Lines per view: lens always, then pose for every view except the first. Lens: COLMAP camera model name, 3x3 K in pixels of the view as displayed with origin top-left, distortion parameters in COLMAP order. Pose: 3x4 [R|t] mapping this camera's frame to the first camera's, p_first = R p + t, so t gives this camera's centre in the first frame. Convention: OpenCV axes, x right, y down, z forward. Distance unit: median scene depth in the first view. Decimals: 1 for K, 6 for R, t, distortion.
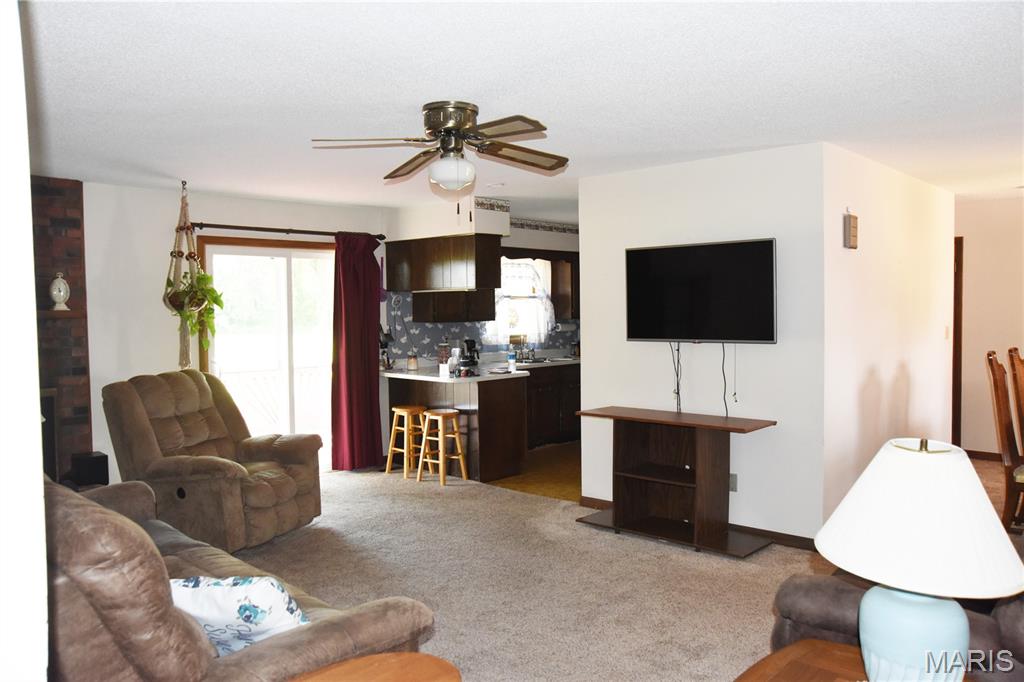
lens RADIAL K [[775.9, 0, 508.2], [0, 775.9, 341.3], [0, 0, 1]] dist [-0.072108, 0.049492]
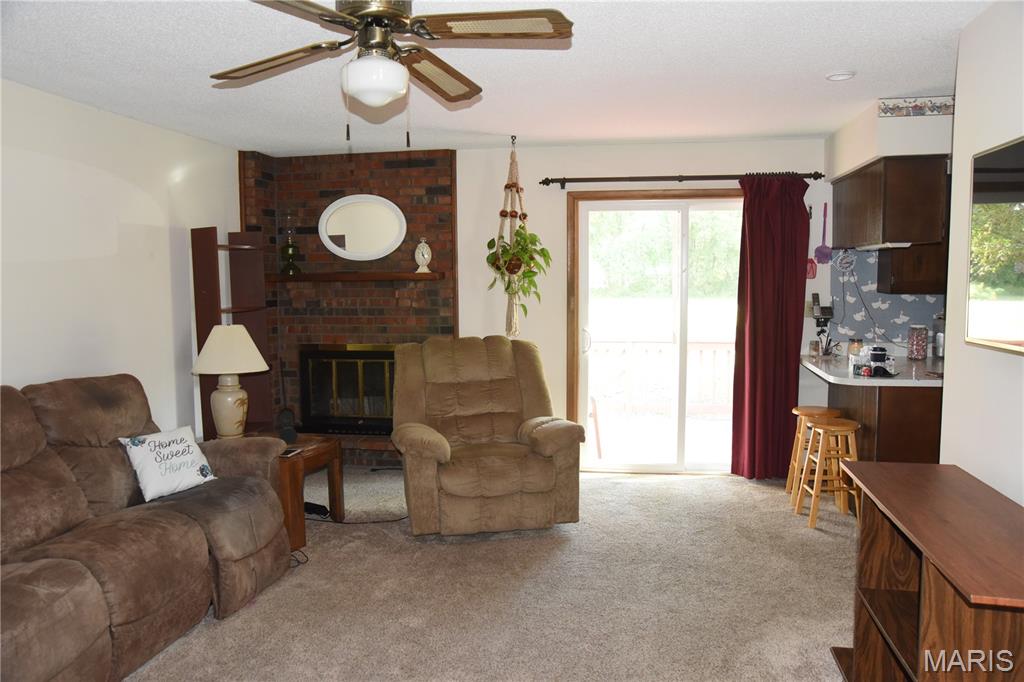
lens RADIAL K [[775.9, 0, 512.0], [0, 775.9, 343.3], [0, 0, 1]] dist [-0.072108, 0.049492]
pose [[0.561764, 0.080254, -0.823396, 0.343912], [-0.035384, 0.996704, 0.073006, -0.022228], [0.826541, -0.011877, 0.562751, 0.420615]]
